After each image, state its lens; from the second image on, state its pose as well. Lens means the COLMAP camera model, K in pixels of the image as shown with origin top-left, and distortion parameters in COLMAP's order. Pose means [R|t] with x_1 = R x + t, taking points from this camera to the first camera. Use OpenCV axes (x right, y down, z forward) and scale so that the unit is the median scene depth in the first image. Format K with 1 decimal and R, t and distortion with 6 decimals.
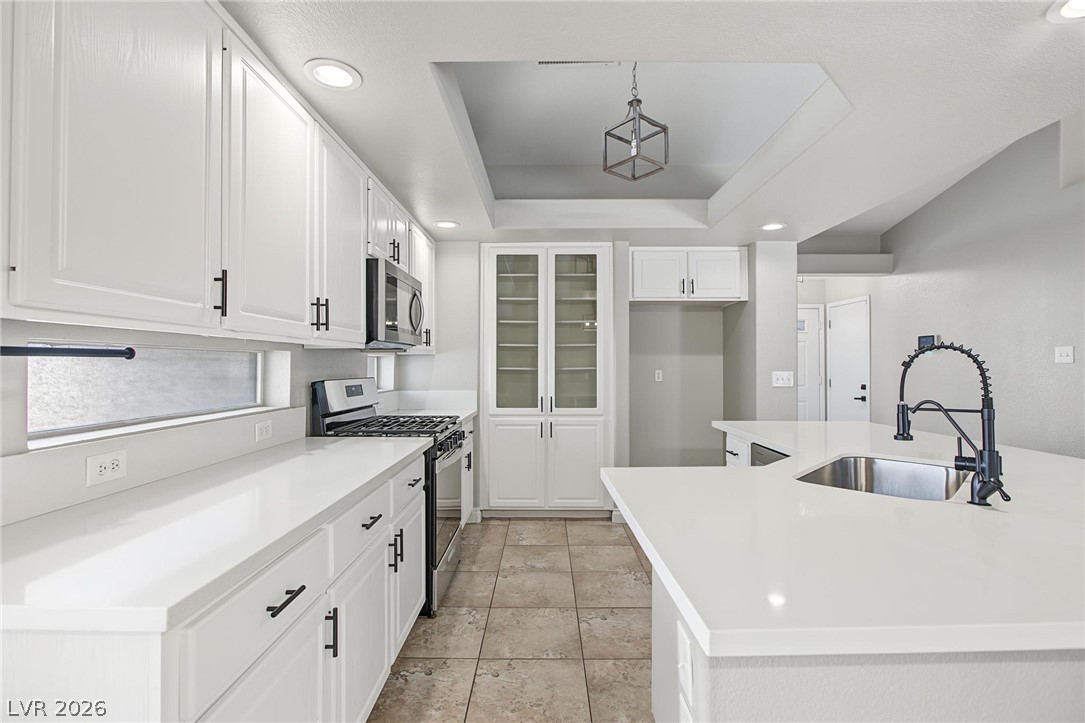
lens RADIAL K [[497.5, 0, 542.4], [0, 497.5, 361.9], [0, 0, 1]] dist [-0.006690, 0.000139]
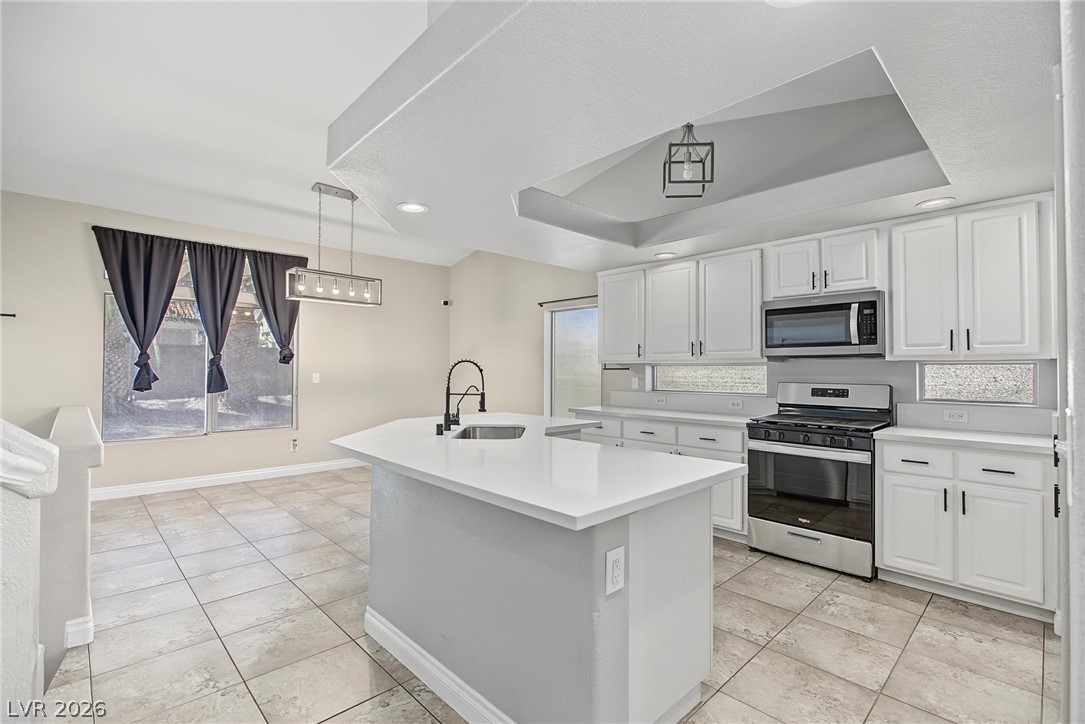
lens RADIAL K [[497.5, 0, 536.8], [0, 497.5, 359.6], [0, 0, 1]] dist [-0.006690, 0.000139]
pose [[-0.720095, -0.019636, -0.693597, 0.741862], [-0.001604, 0.999644, -0.026635, 0.004820], [0.693873, -0.018067, -0.719871, 0.982185]]
